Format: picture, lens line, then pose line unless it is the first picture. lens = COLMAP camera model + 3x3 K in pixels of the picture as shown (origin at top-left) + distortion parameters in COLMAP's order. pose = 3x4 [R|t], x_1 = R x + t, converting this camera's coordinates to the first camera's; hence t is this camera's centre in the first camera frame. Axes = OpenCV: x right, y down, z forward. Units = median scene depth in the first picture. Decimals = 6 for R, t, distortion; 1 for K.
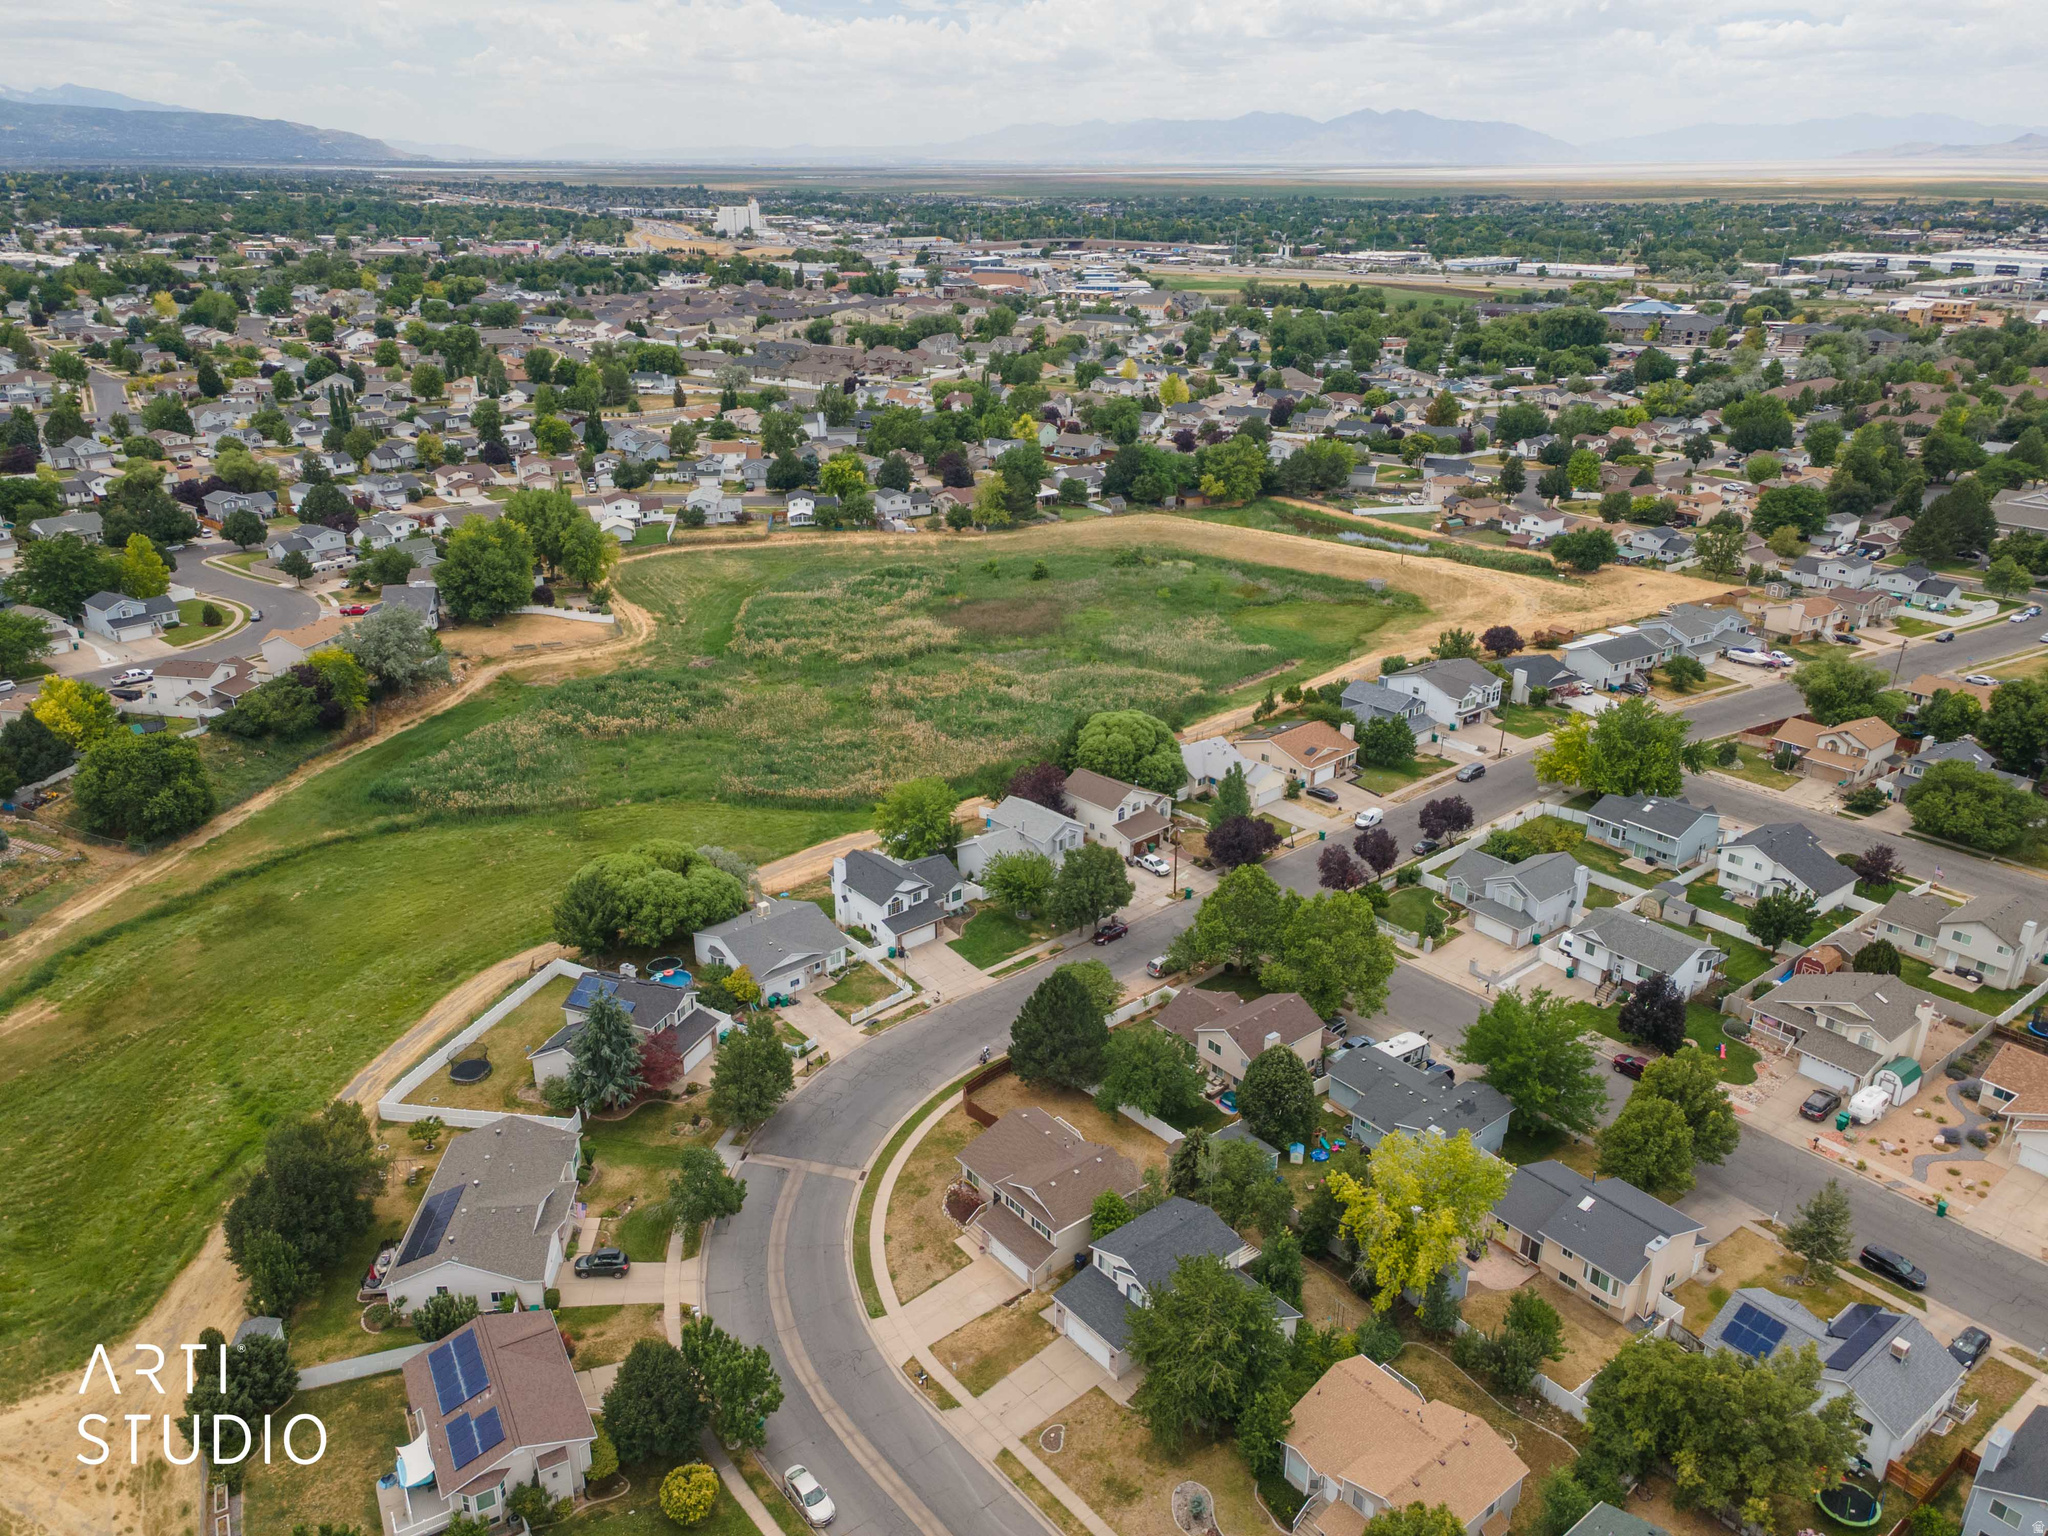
lens RADIAL K [[1489.2, 0, 1006.4], [0, 1489.2, 757.8], [0, 0, 1]] dist [0.036931, 0.021359]
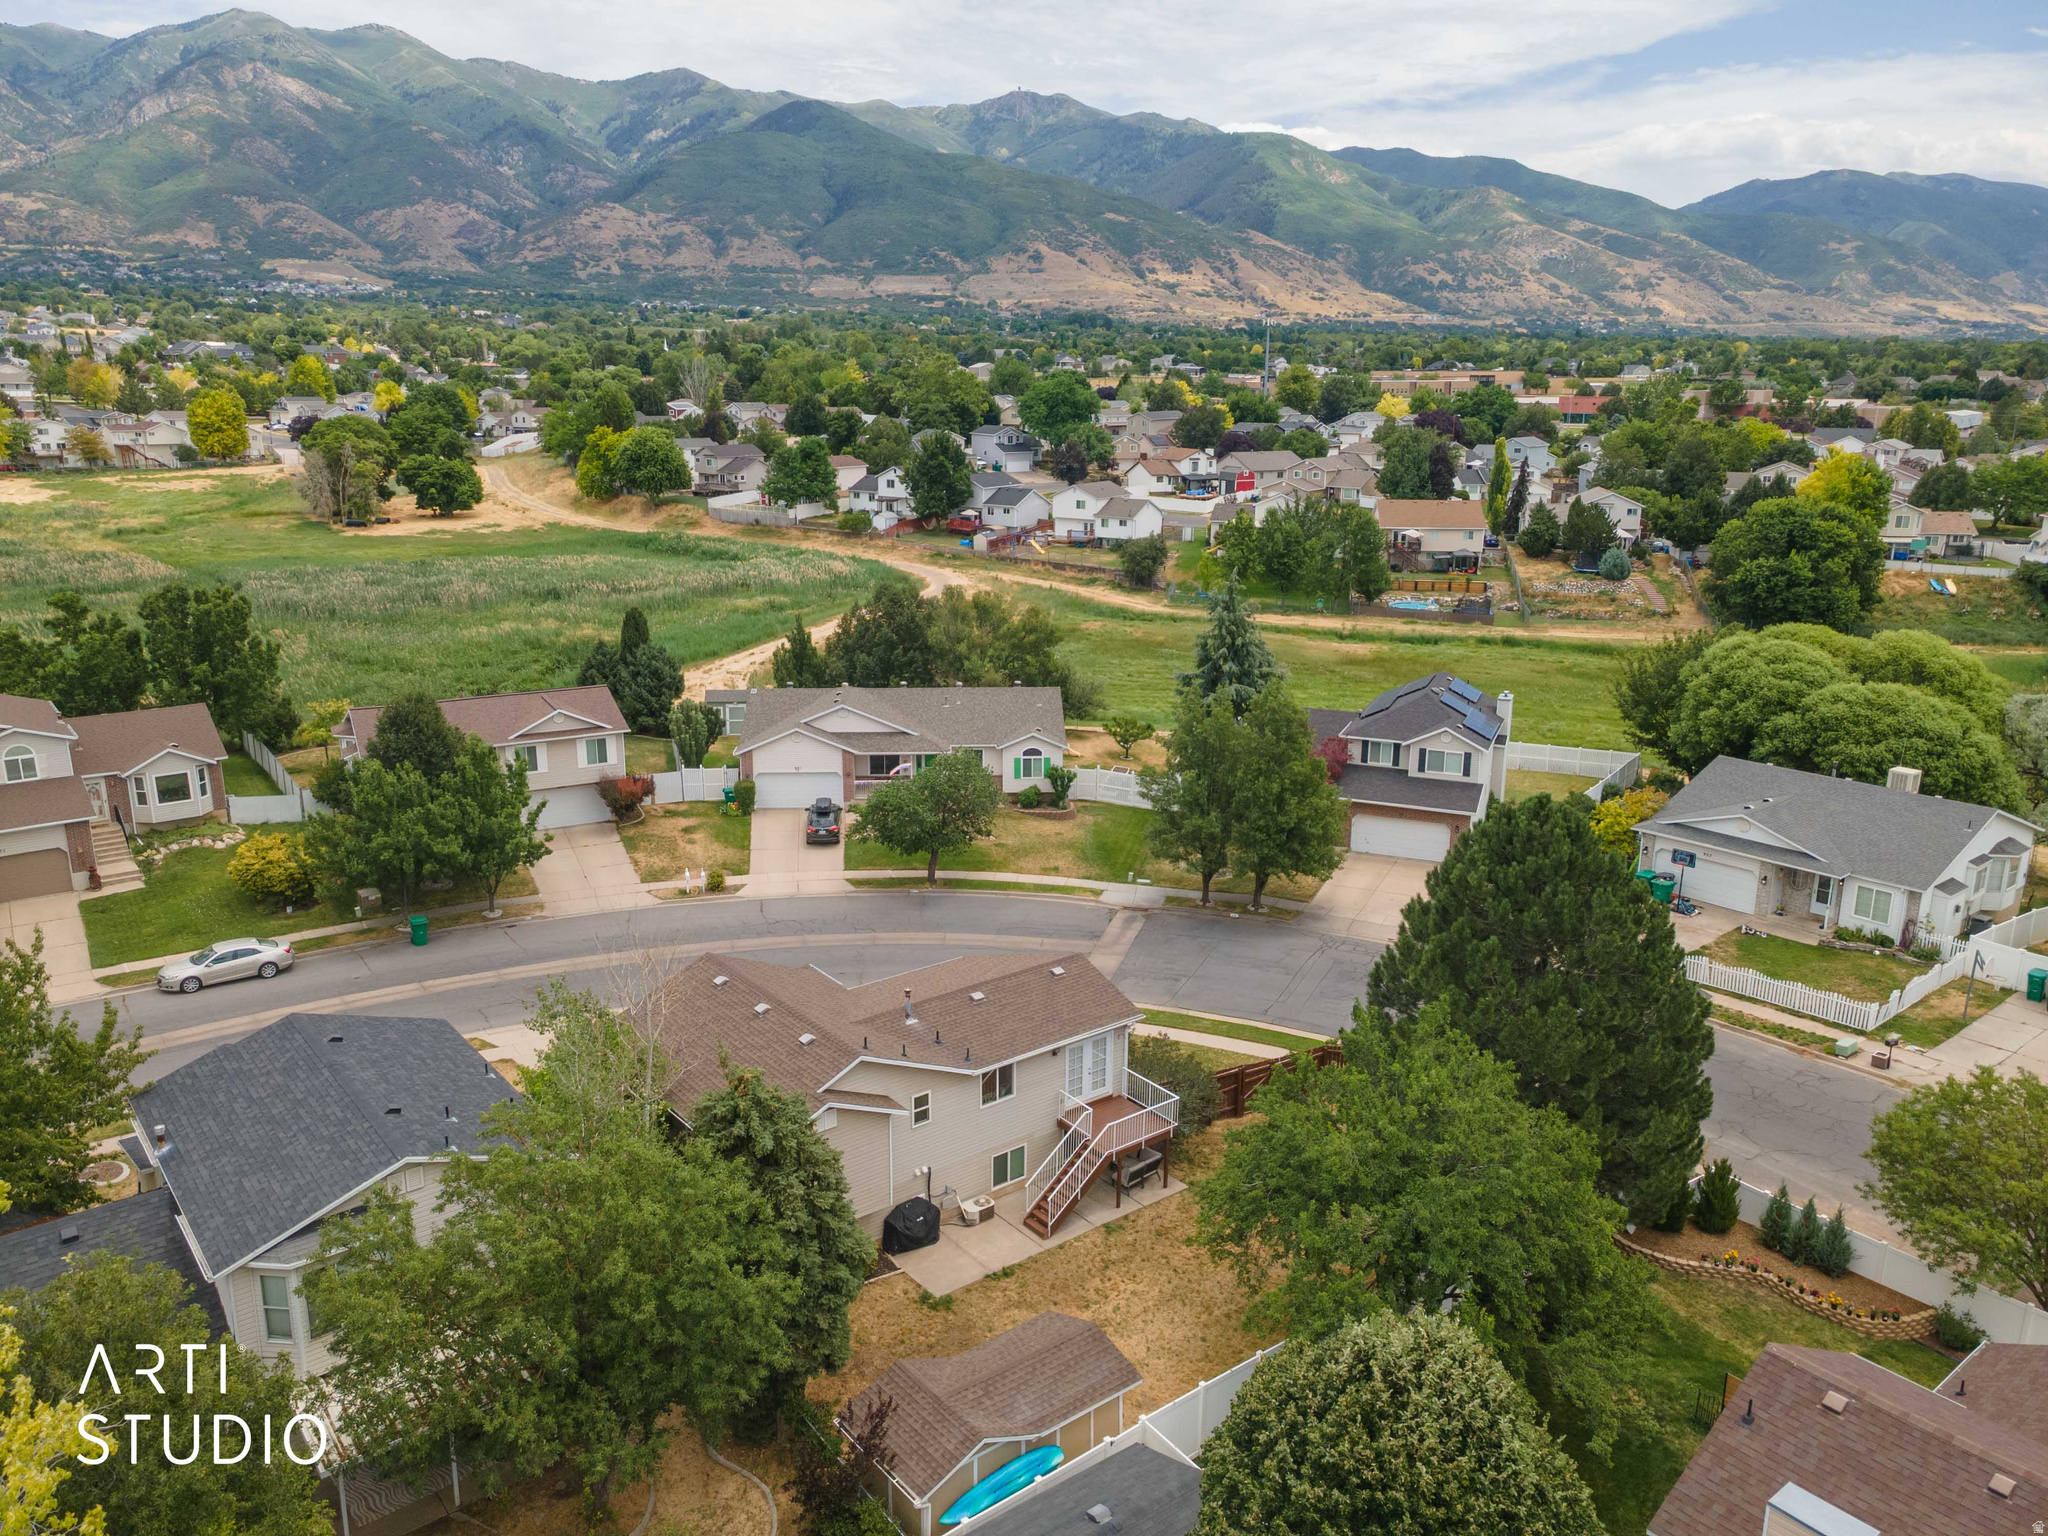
lens RADIAL K [[1489.2, 0, 1006.4], [0, 1489.2, 757.8], [0, 0, 1]] dist [0.036931, 0.021359]
pose [[-0.019657, 0.250425, -0.967937, 0.209752], [-0.375517, 0.895394, 0.239283, 0.071781], [0.926607, 0.368180, 0.076438, 0.586546]]
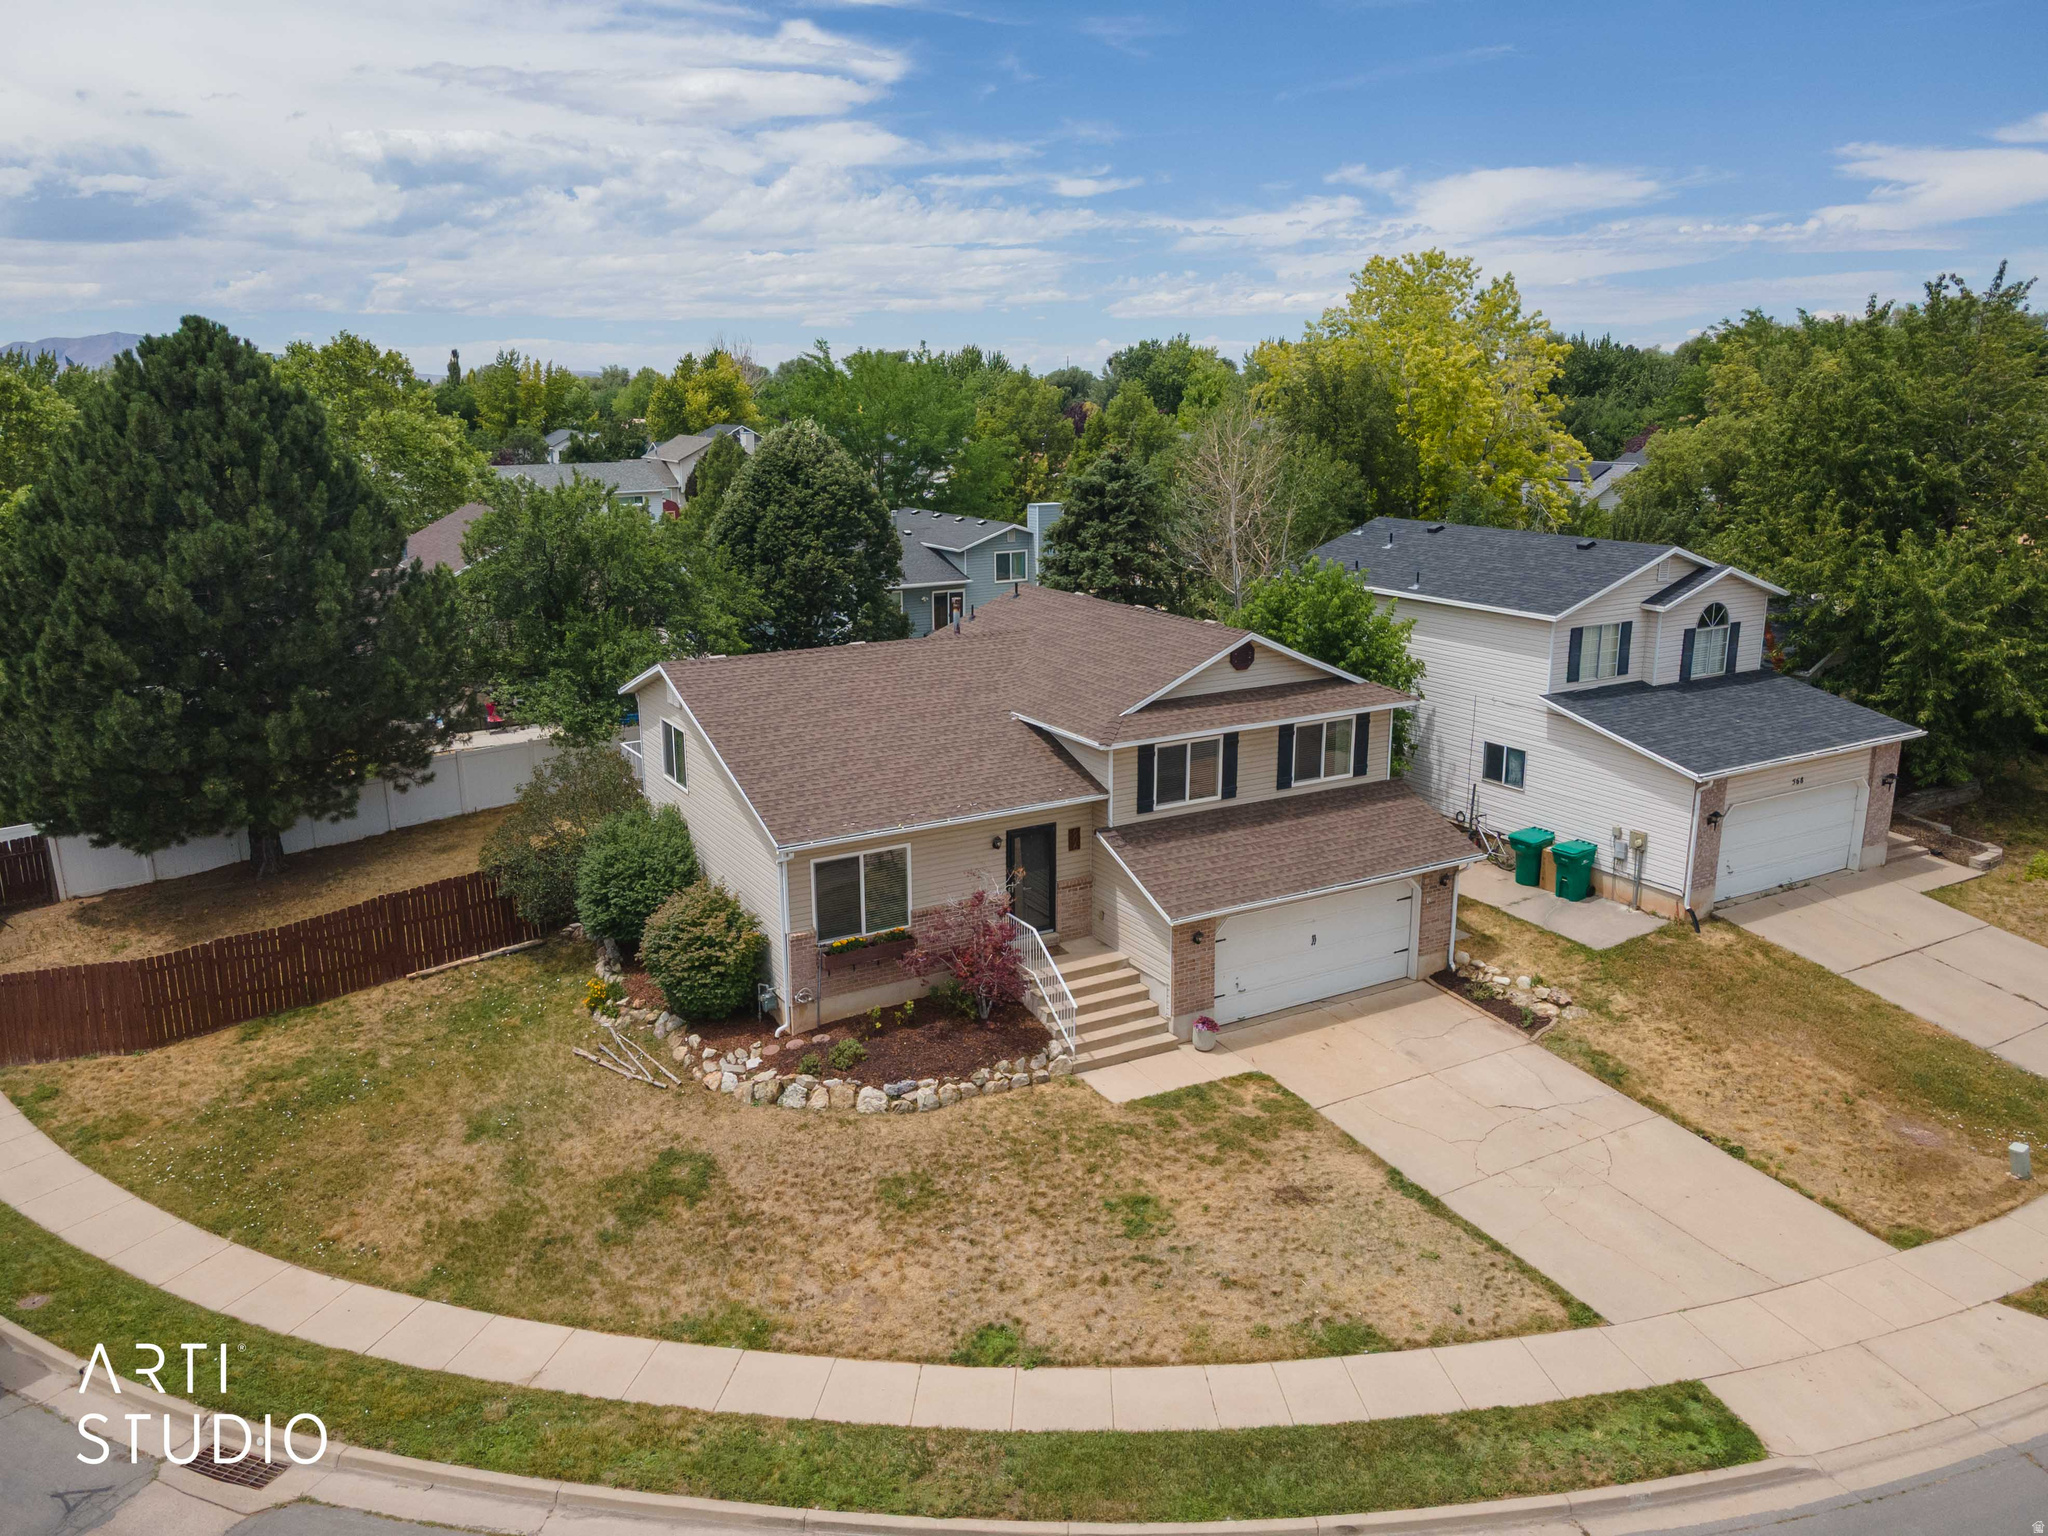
lens RADIAL K [[1481.4, 0, 1014.2], [0, 1481.4, 804.1], [0, 0, 1]] dist [0.026164, 0.031402]
pose [[0.153002, -0.263004, 0.952586, -0.127420], [0.378411, 0.906058, 0.189378, 0.144909], [-0.912905, 0.331494, 0.238153, 0.565844]]
